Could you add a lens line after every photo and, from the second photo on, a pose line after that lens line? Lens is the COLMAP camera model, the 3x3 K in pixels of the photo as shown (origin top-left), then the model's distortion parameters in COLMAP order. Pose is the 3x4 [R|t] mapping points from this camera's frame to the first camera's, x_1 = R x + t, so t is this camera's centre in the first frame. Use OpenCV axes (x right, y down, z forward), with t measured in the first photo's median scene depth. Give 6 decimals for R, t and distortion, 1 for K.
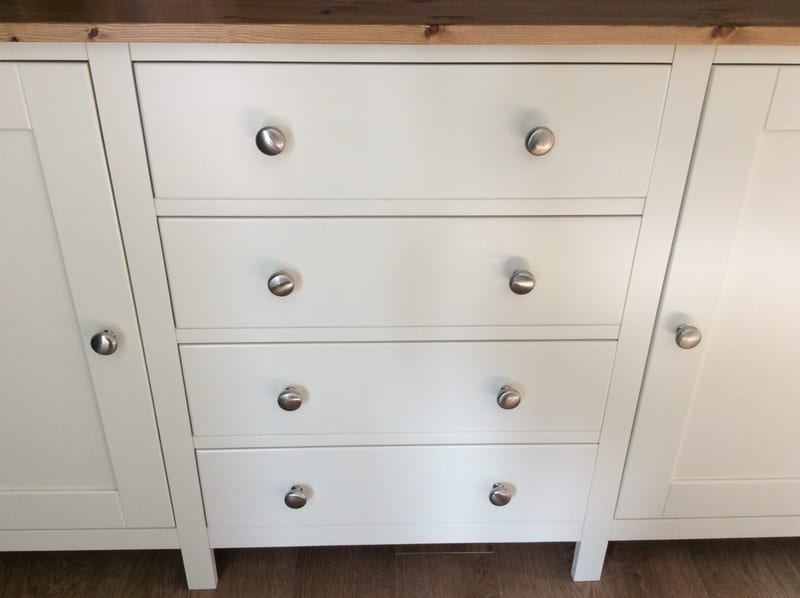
lens RADIAL K [[736.4, 0, 394.9], [0, 736.4, 304.6], [0, 0, 1]] dist [0.036957, 0.000000]
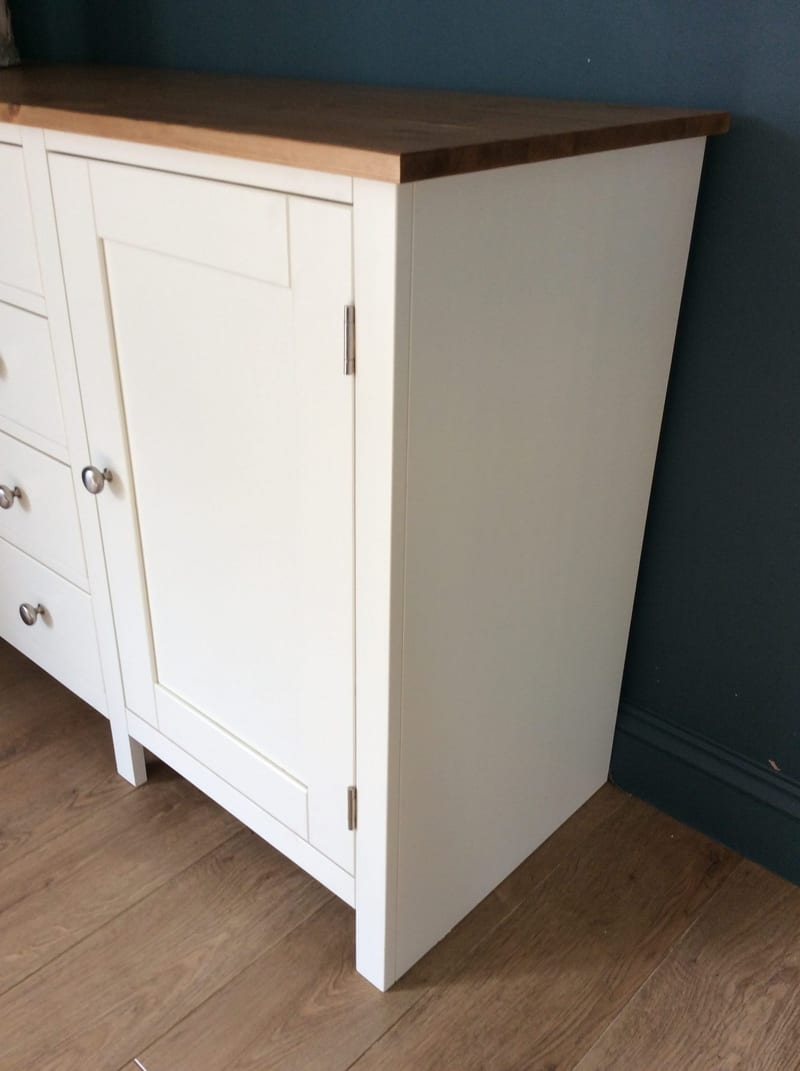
lens RADIAL K [[985.9, 0, 403.4], [0, 985.9, 547.1], [0, 0, 1]] dist [0.036957, 0.000000]
pose [[0.700746, 0.329914, -0.632544, 1.340083], [-0.366080, 0.927301, 0.078098, -0.099182], [0.612324, 0.176835, 0.770577, 0.322767]]
